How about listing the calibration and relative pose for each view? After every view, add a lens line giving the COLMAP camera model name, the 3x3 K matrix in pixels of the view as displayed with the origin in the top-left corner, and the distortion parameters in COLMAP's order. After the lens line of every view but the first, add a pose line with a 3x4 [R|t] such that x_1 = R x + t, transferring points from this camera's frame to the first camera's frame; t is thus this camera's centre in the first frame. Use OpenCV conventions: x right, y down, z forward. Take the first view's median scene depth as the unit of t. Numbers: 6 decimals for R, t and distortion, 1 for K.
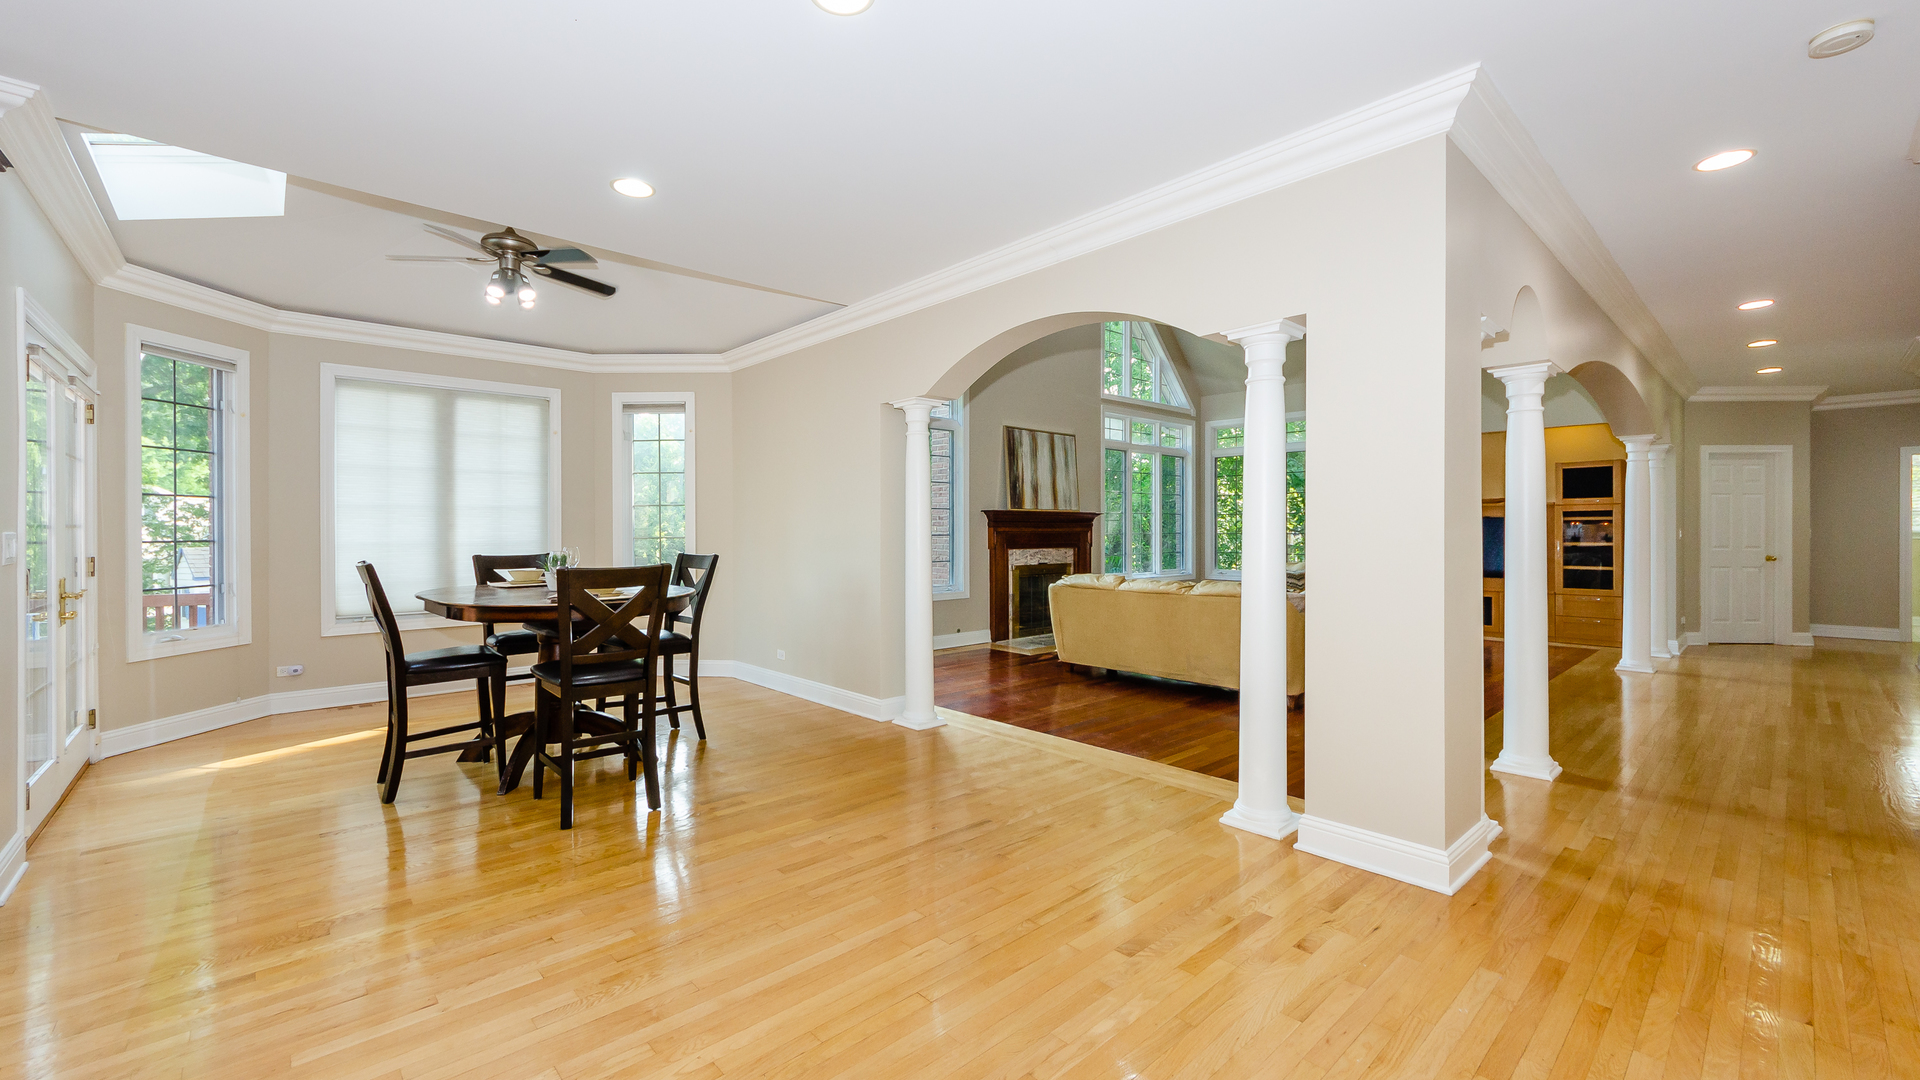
lens RADIAL K [[748.9, 0, 944.4], [0, 748.9, 537.1], [0, 0, 1]] dist [-0.005182, 0.000109]
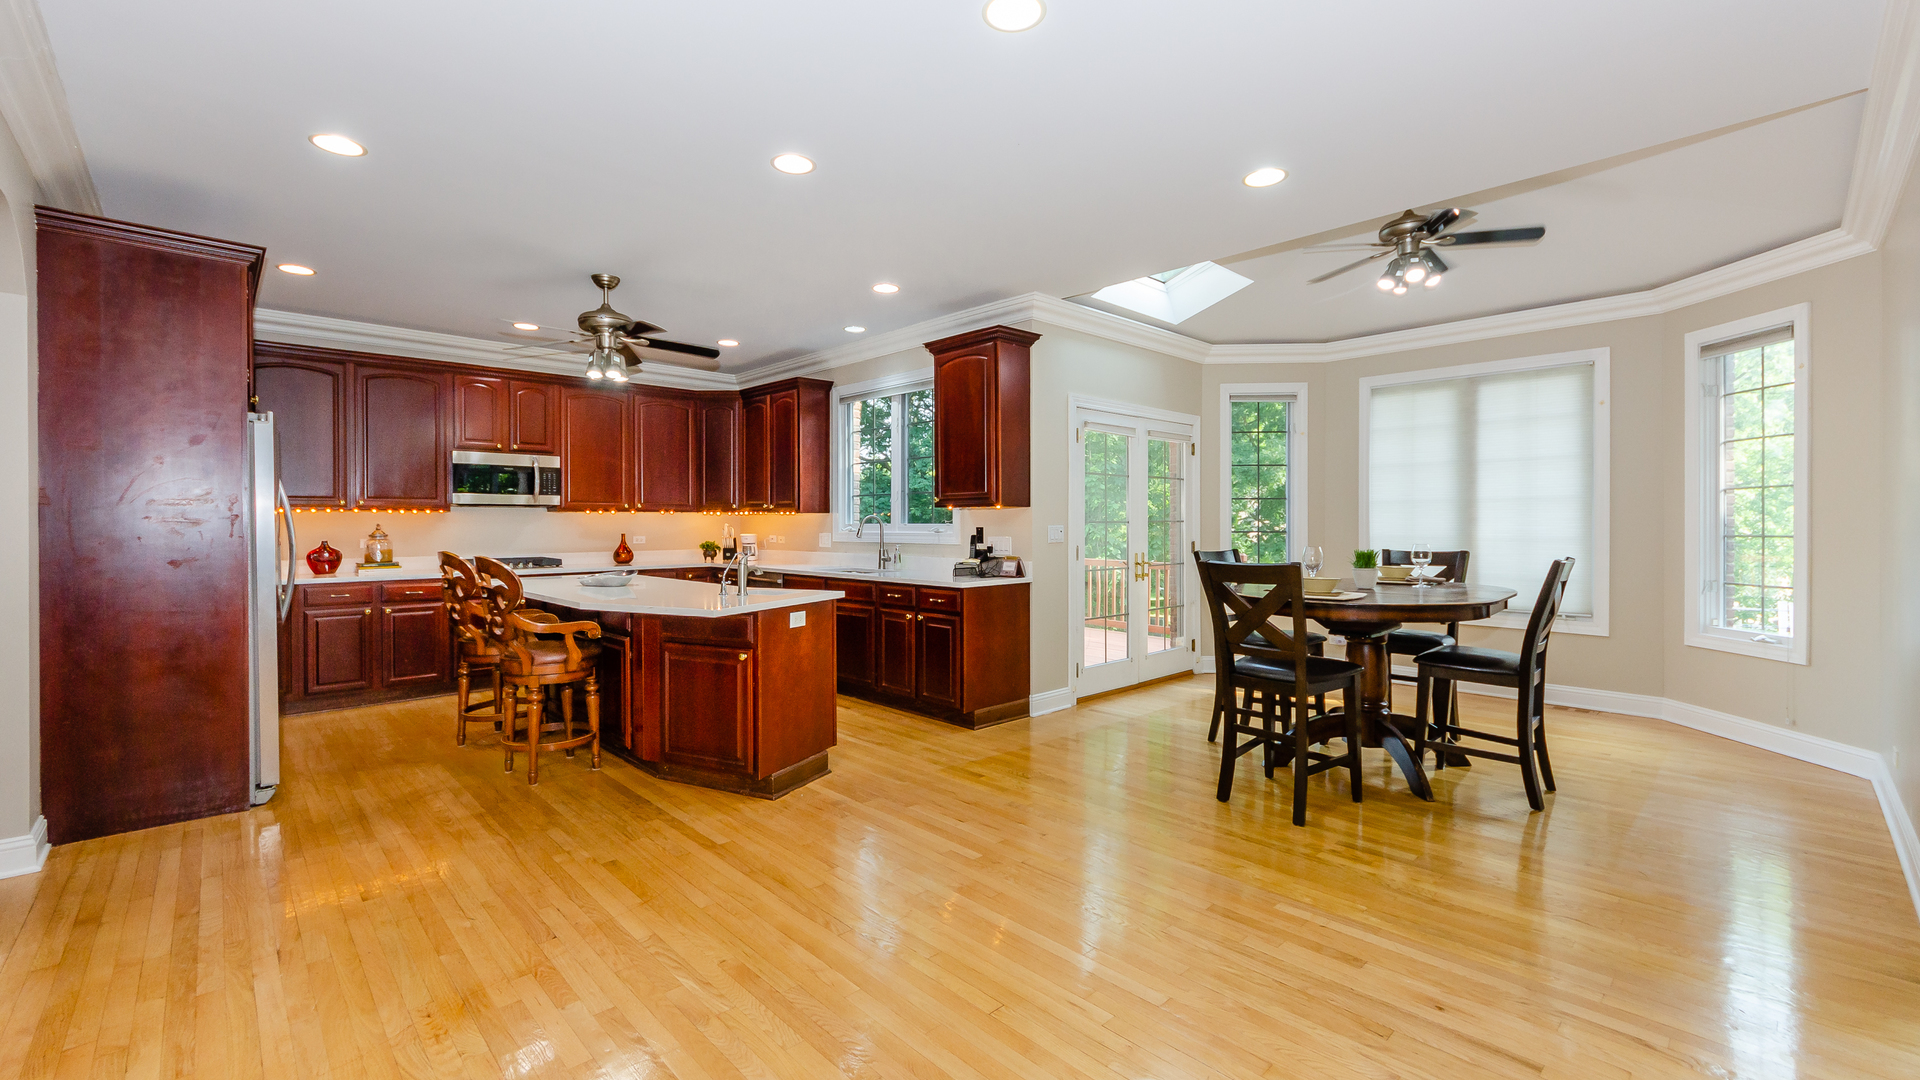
lens RADIAL K [[797.8, 0, 960.2], [0, 797.8, 525.8], [0, 0, 1]] dist [-0.001554, -0.000338]
pose [[0.024899, 0.005577, -0.999674, 0.416132], [-0.009547, 0.999940, 0.005340, -0.007498], [0.999644, 0.009411, 0.024951, 0.385562]]
